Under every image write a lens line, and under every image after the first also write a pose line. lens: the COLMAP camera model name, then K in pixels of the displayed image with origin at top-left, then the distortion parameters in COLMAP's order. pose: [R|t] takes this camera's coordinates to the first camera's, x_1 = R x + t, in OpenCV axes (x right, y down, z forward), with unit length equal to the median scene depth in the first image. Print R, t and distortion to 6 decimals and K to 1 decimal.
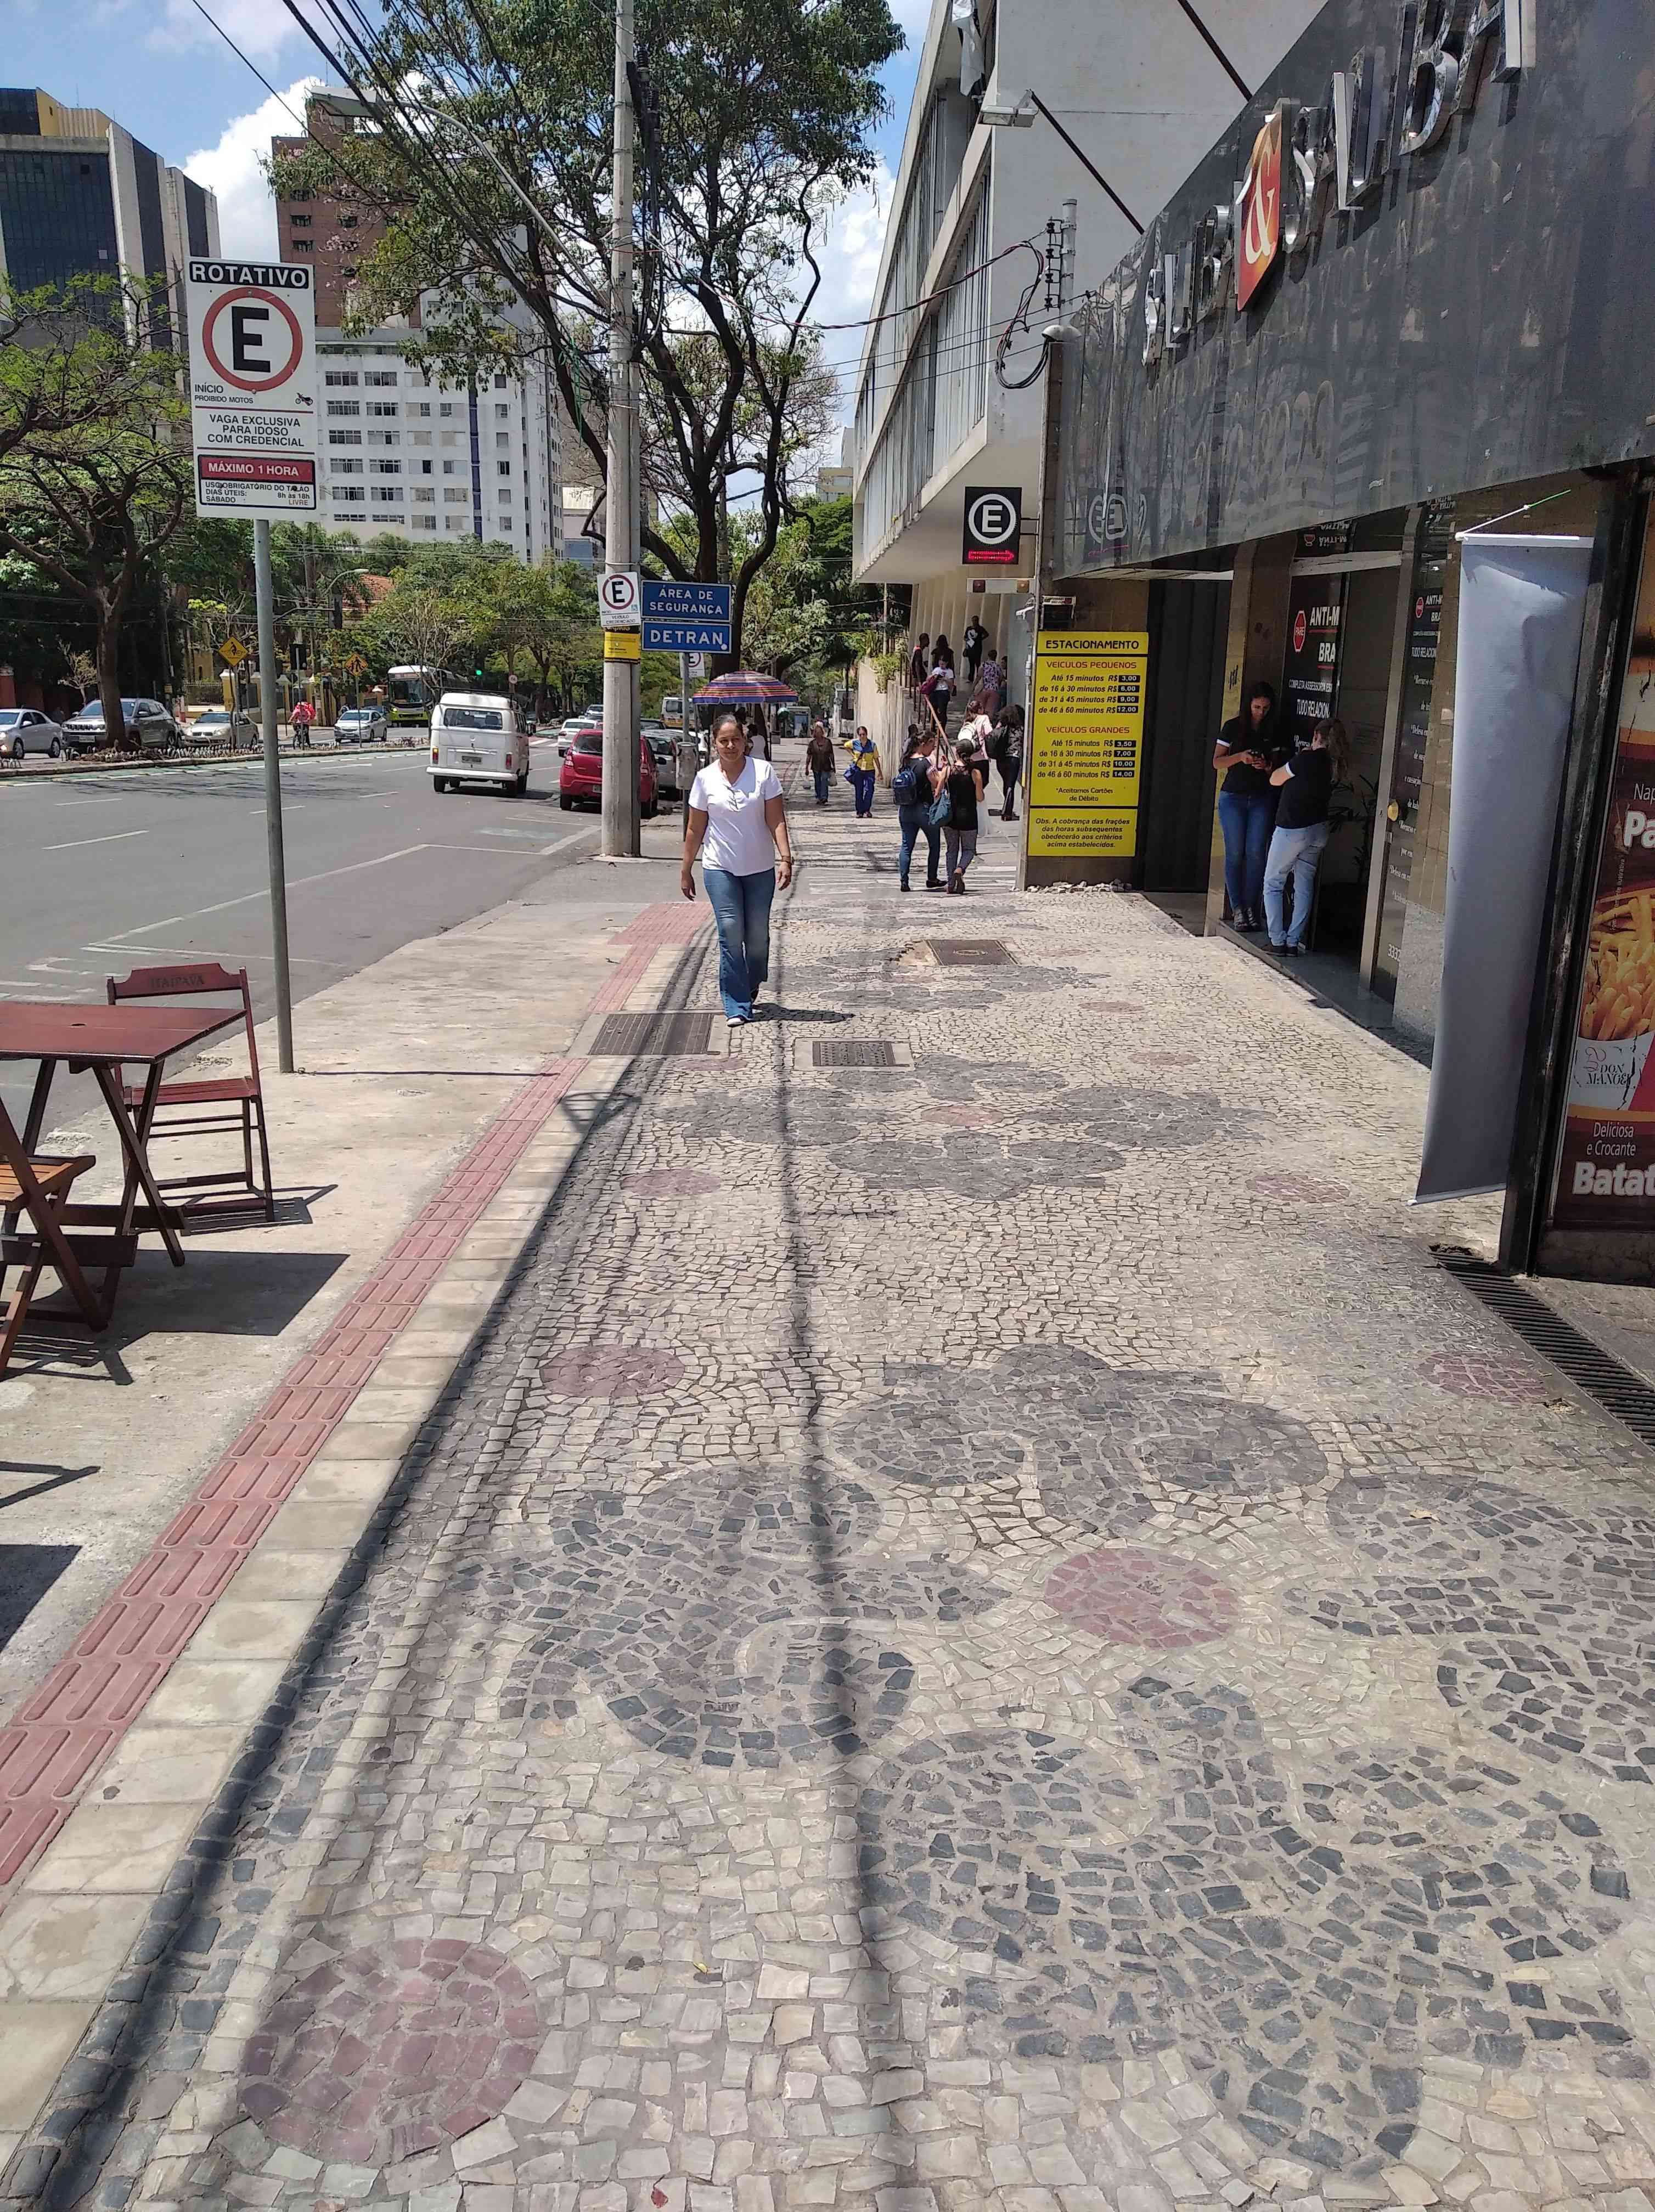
lens RADIAL K [[1696.0, 0, 815.9], [0, 1696.0, 1060.6], [0, 0, 1]] dist [0.041983, -0.060525]
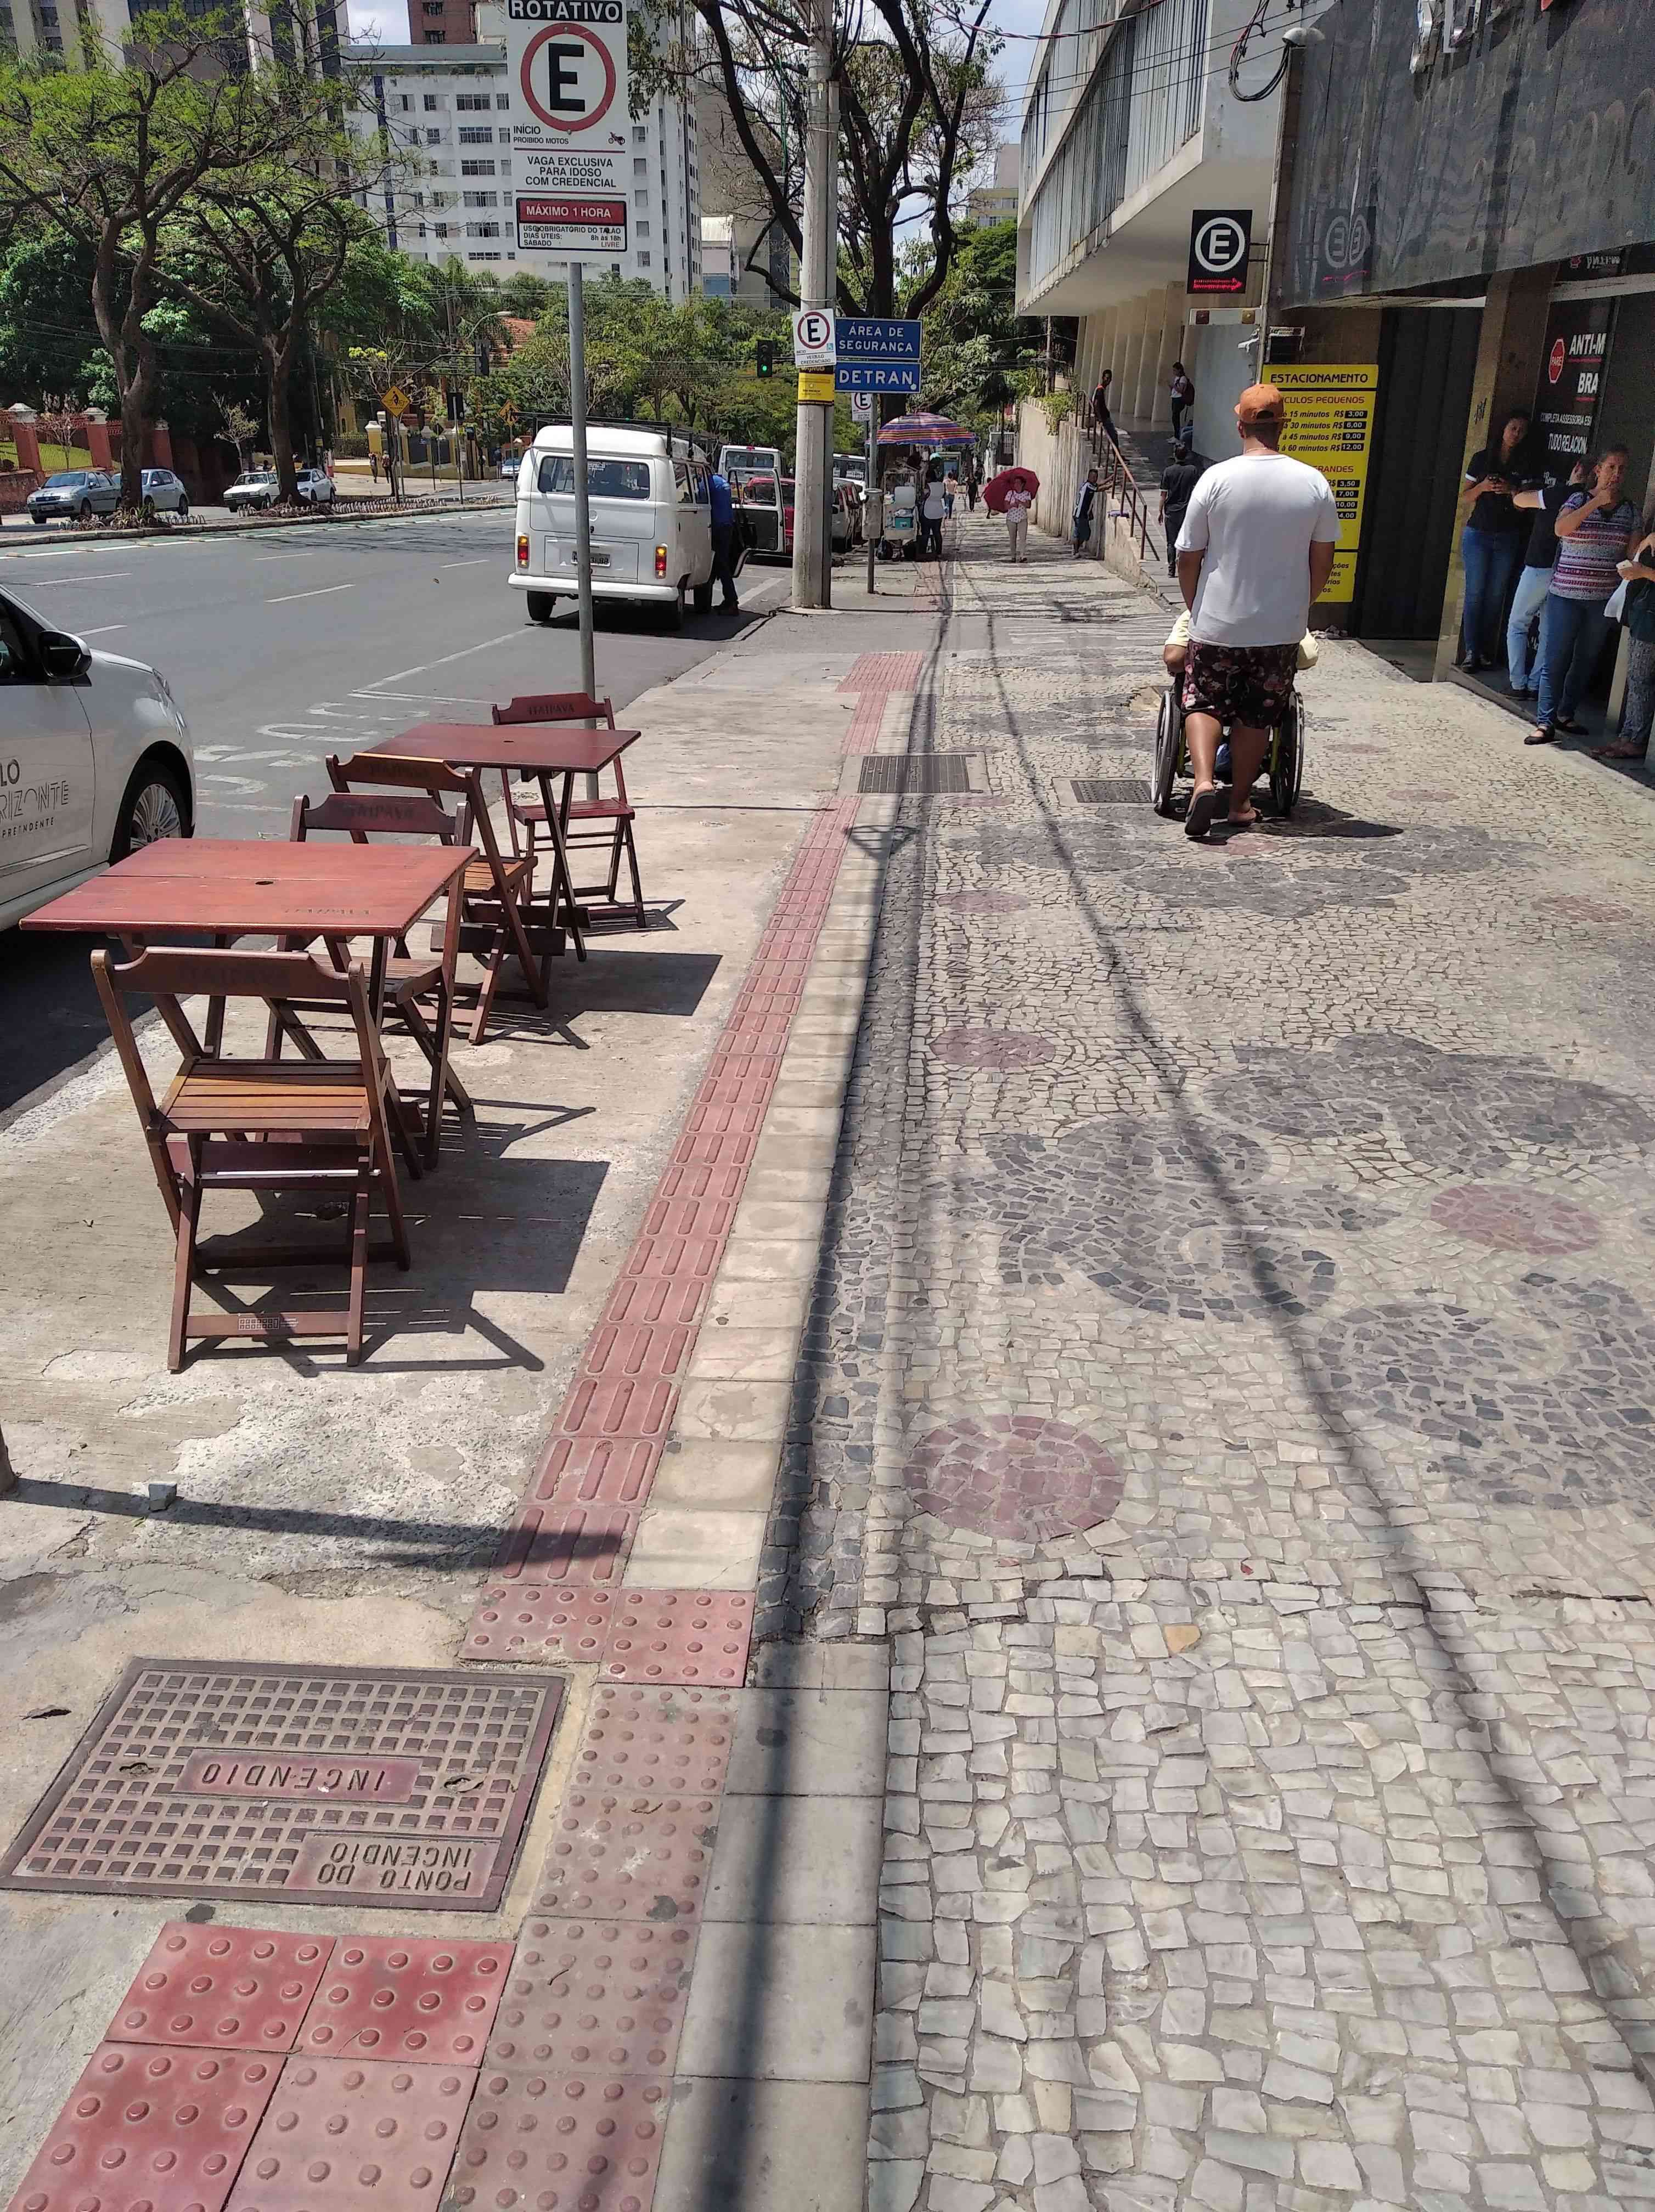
lens RADIAL K [[1696.0, 0, 812.8], [0, 1696.0, 1066.8], [0, 0, 1]] dist [0.041983, -0.060525]
pose [[0.996776, 0.016980, -0.078423, -0.091083], [-0.005911, 0.990236, 0.139277, 0.022517], [0.080022, -0.138364, 0.987143, -0.083949]]
